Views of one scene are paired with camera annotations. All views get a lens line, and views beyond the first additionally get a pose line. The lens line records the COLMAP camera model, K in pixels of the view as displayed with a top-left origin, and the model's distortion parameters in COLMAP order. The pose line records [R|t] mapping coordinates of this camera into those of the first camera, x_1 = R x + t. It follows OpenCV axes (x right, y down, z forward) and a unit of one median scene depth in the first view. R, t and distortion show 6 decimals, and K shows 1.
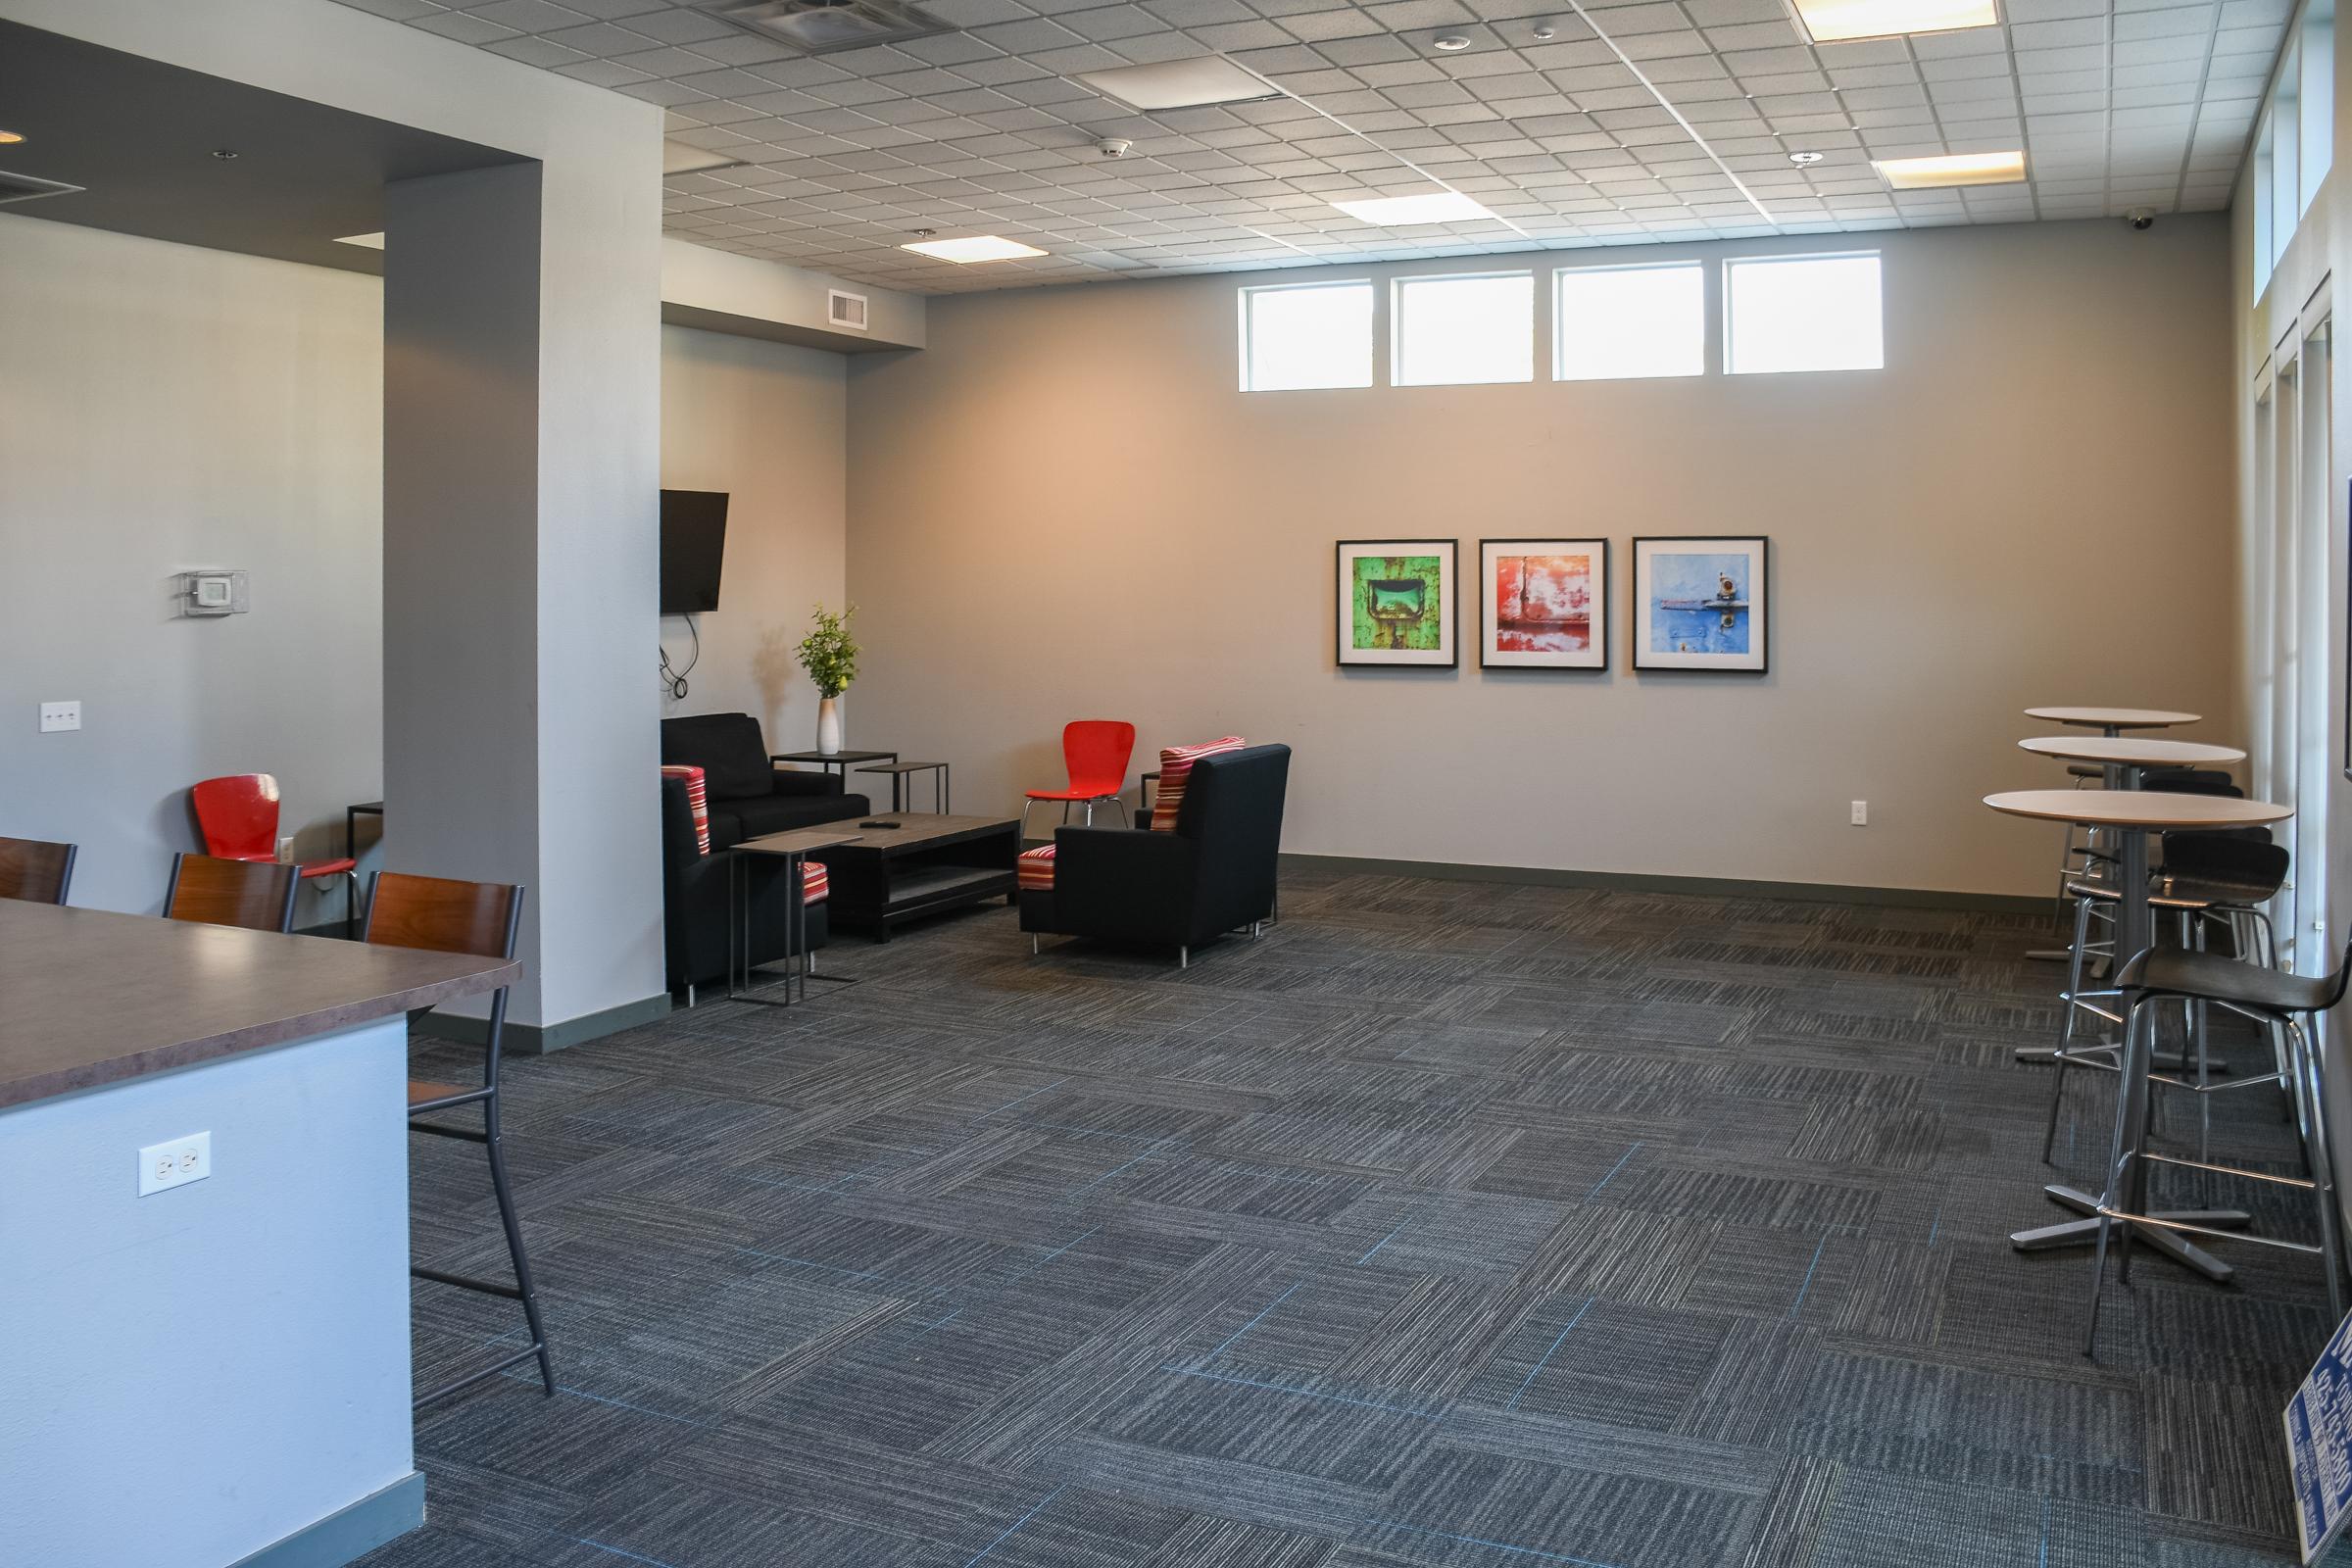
lens RADIAL K [[1882.2, 0, 1174.4], [0, 1882.2, 795.9], [0, 0, 1]] dist [-0.006488, -0.003734]
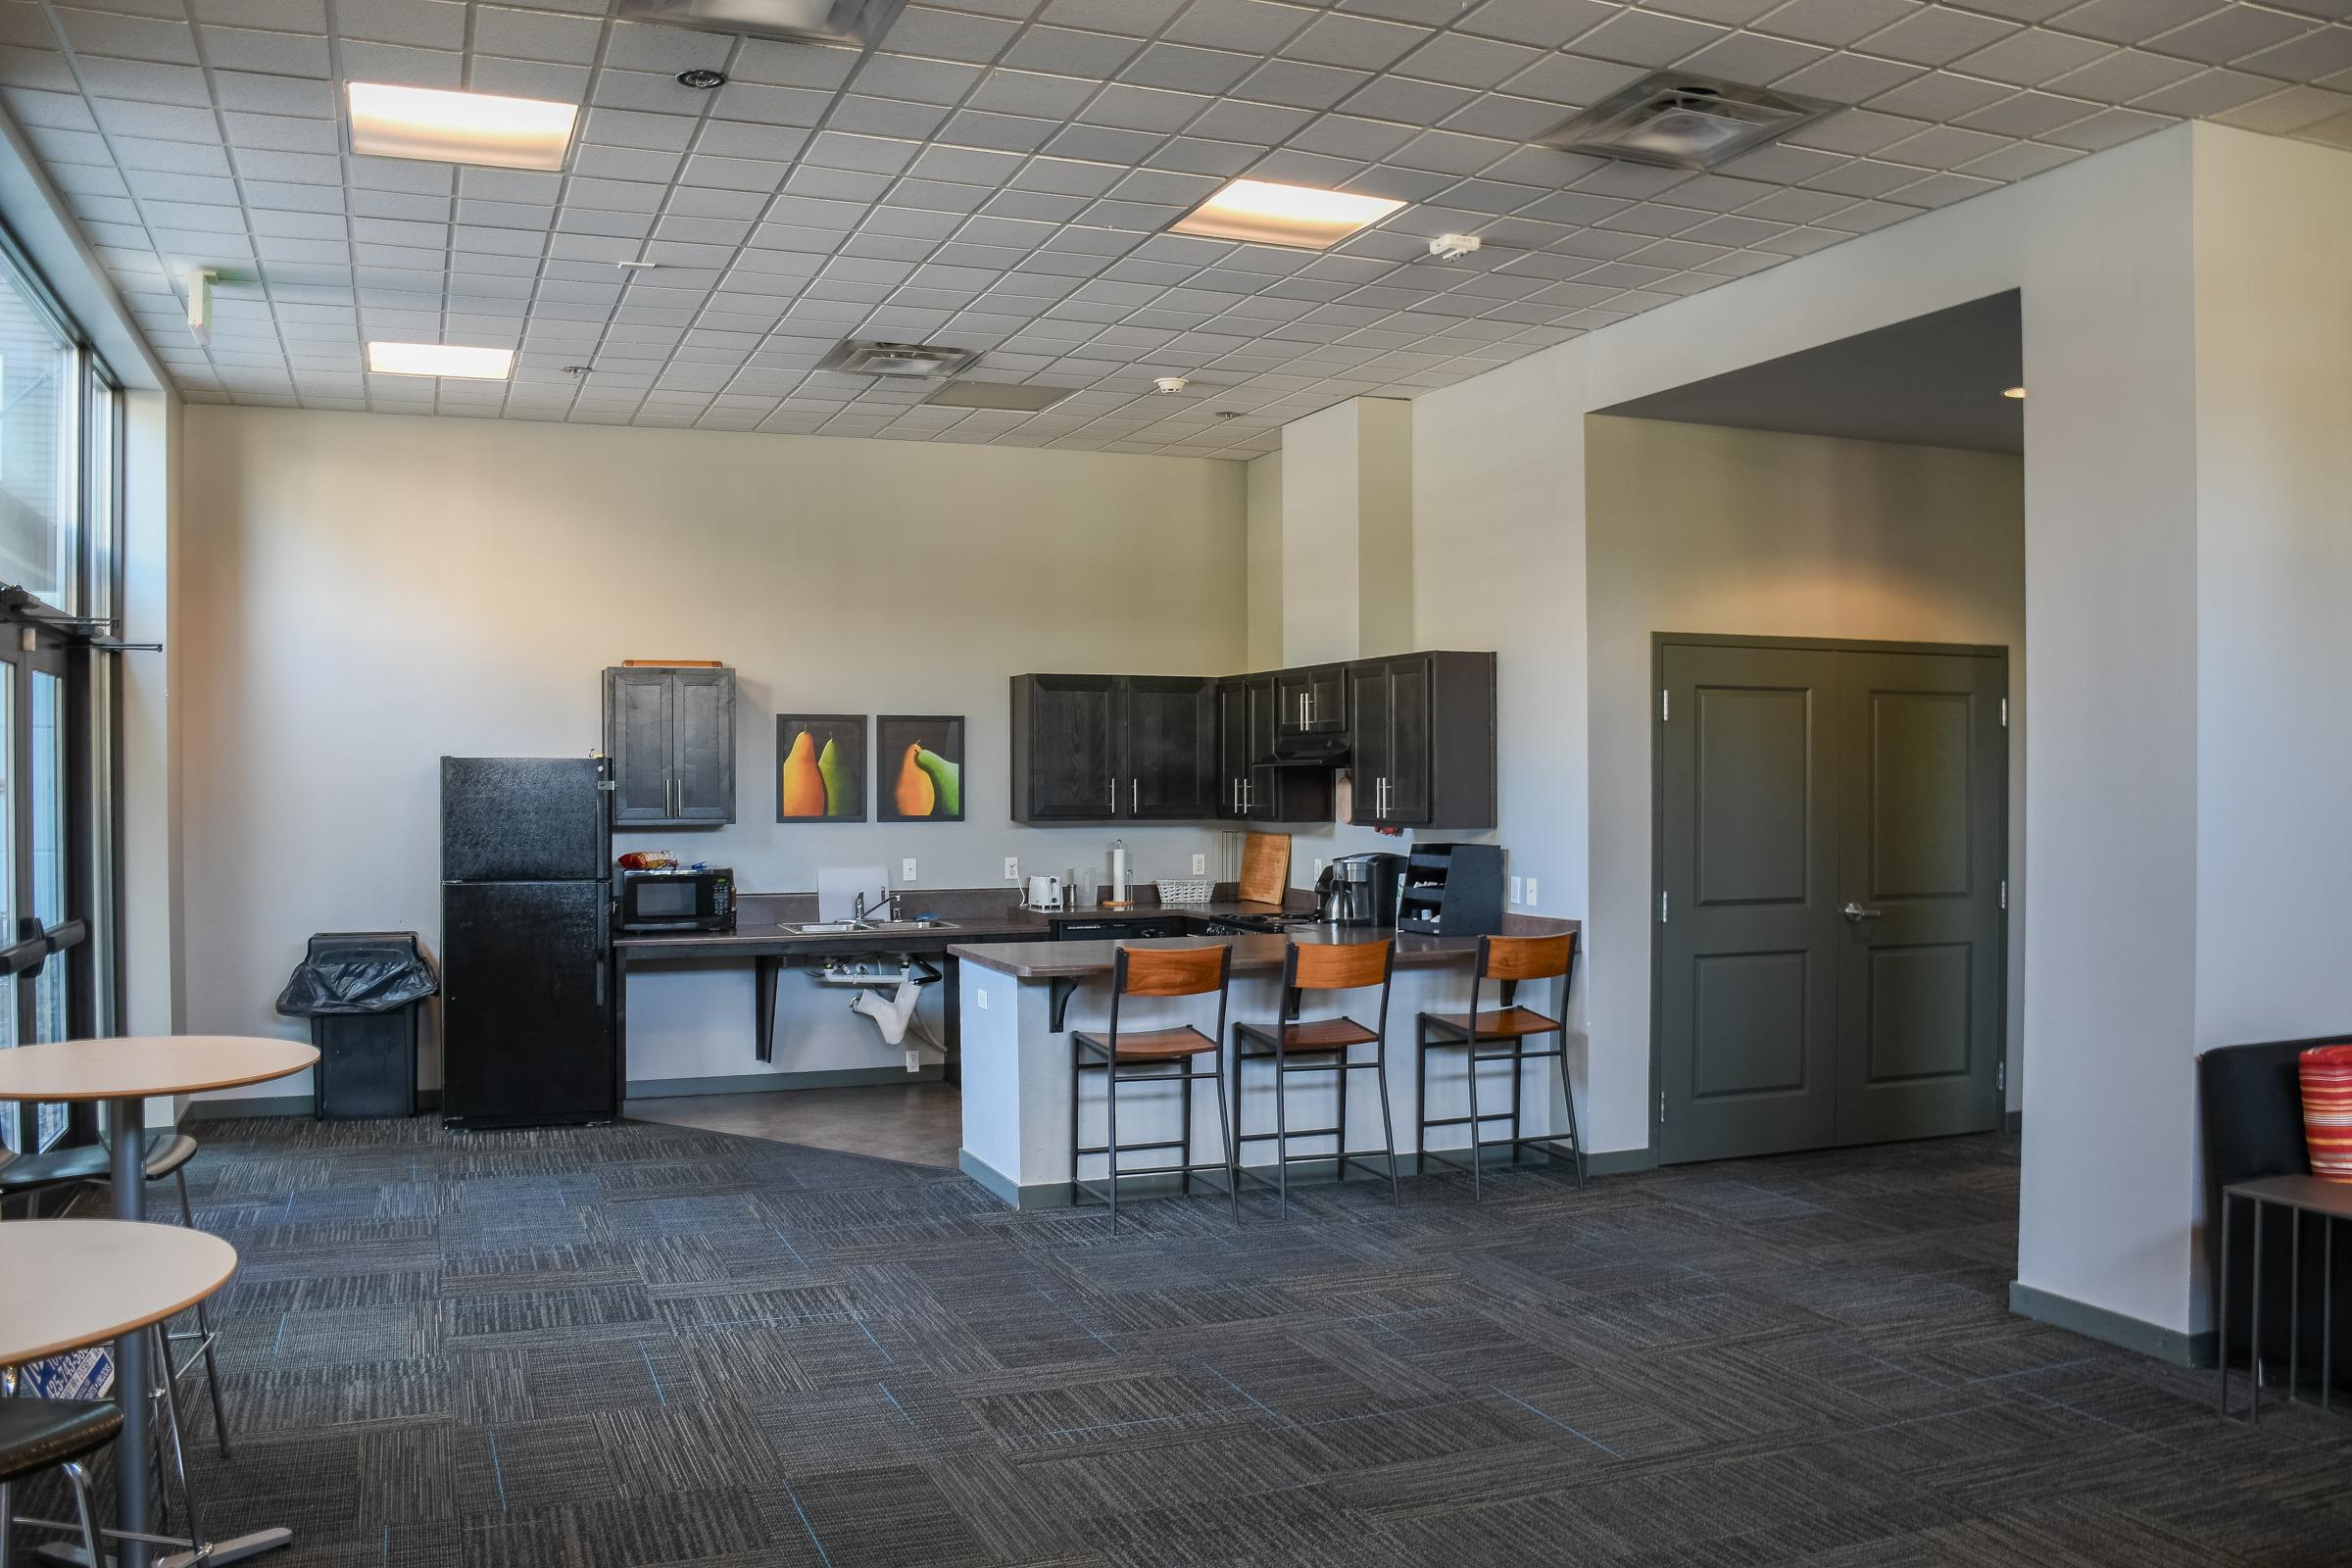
lens RADIAL K [[1882.2, 0, 1173.9], [0, 1882.2, 776.4], [0, 0, 1]] dist [-0.006488, -0.003734]
pose [[-0.659791, -0.006754, -0.751419, 0.976310], [-0.076405, 0.995380, 0.058141, -0.224264], [0.747555, 0.095773, -0.657259, 2.163588]]
